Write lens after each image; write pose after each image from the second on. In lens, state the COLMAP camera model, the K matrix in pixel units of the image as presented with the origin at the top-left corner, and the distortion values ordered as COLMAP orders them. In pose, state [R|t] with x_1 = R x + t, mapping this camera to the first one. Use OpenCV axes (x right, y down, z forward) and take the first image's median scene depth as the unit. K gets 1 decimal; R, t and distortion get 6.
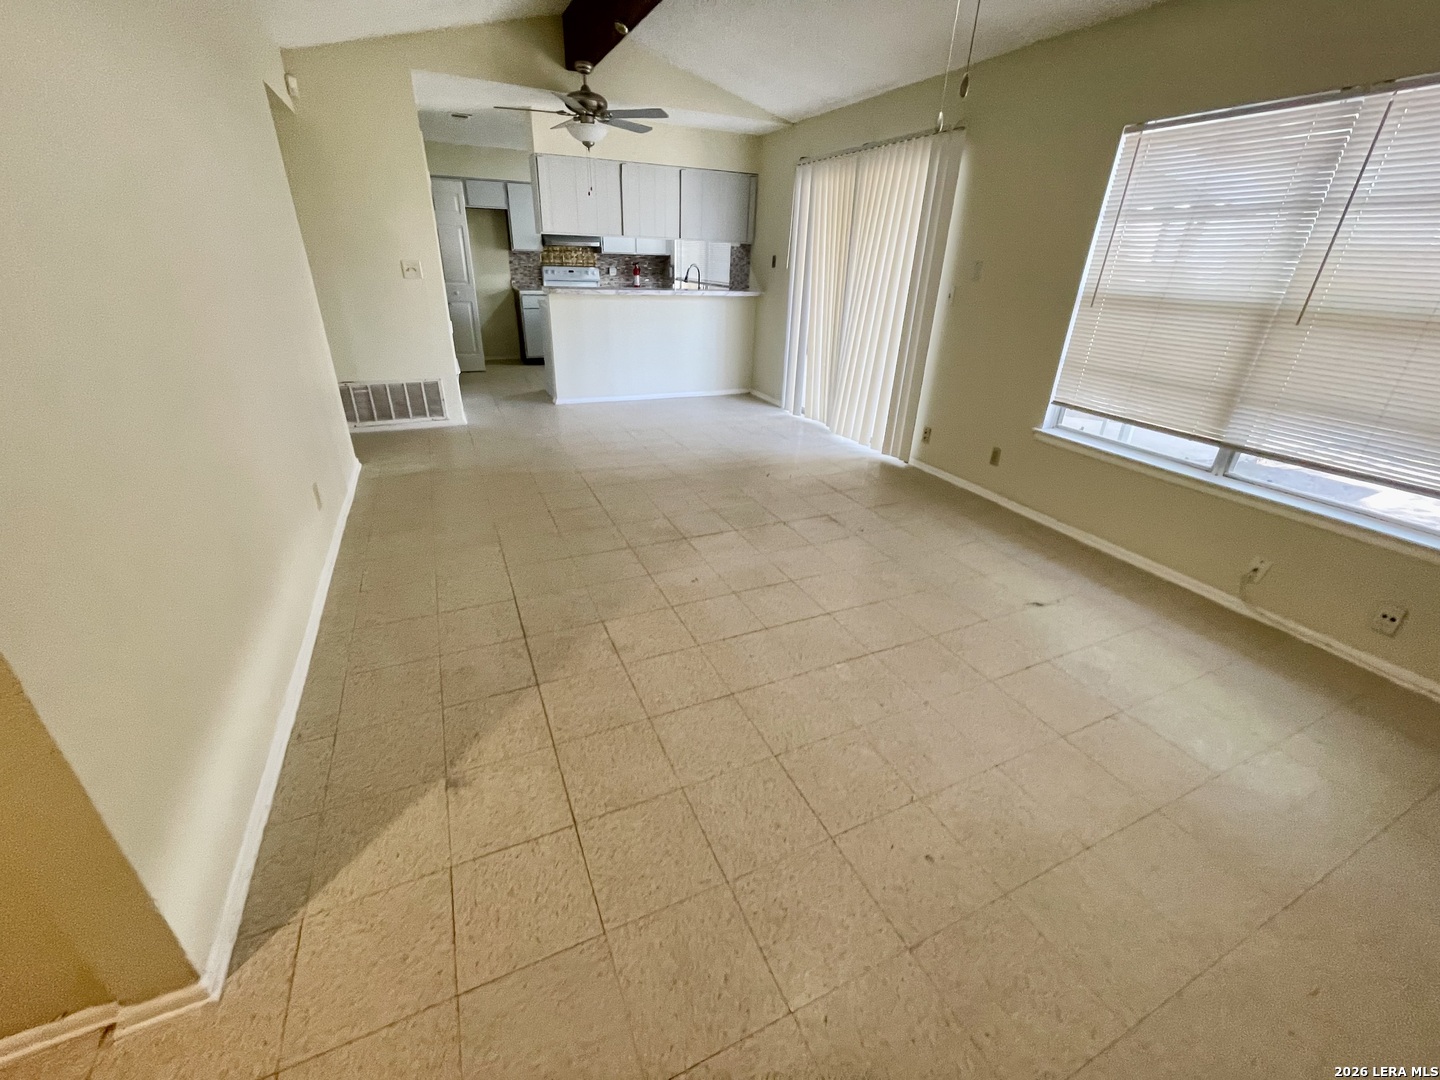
lens RADIAL K [[585.9, 0, 728.7], [0, 585.9, 538.3], [0, 0, 1]] dist [0.001018, 0.000039]
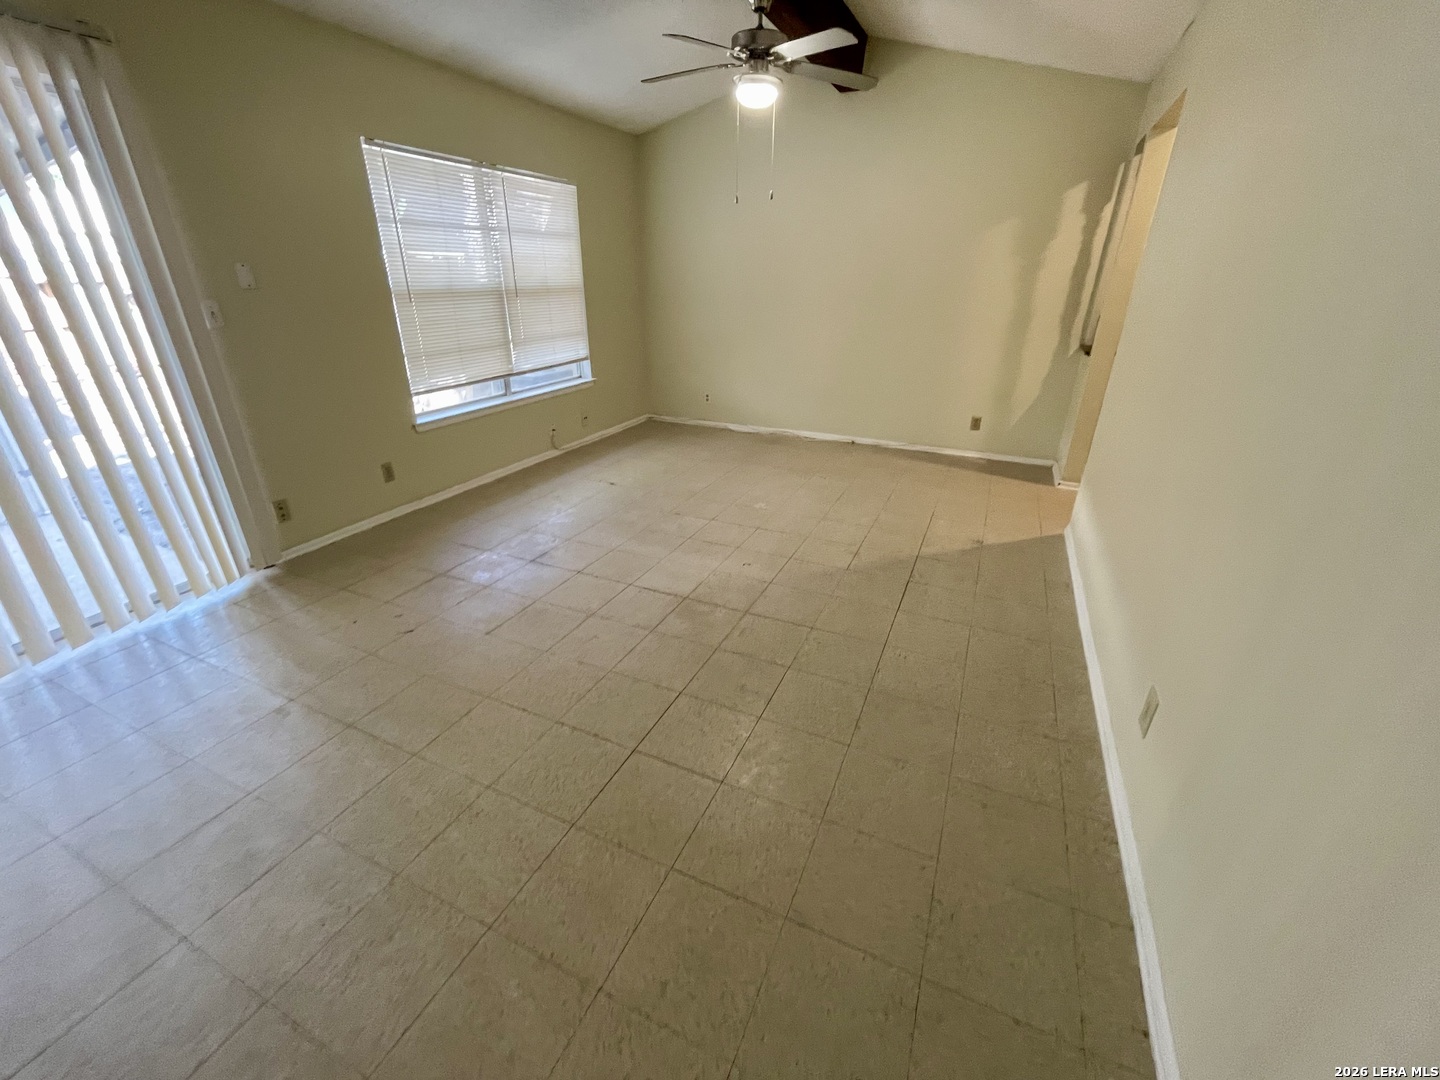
lens RADIAL K [[585.9, 0, 728.7], [0, 585.9, 538.3], [0, 0, 1]] dist [0.001018, 0.000039]
pose [[-0.646826, -0.347519, 0.678857, -0.765802], [0.306178, 0.696925, 0.648499, -0.686094], [-0.698478, 0.627317, -0.344386, 1.373195]]
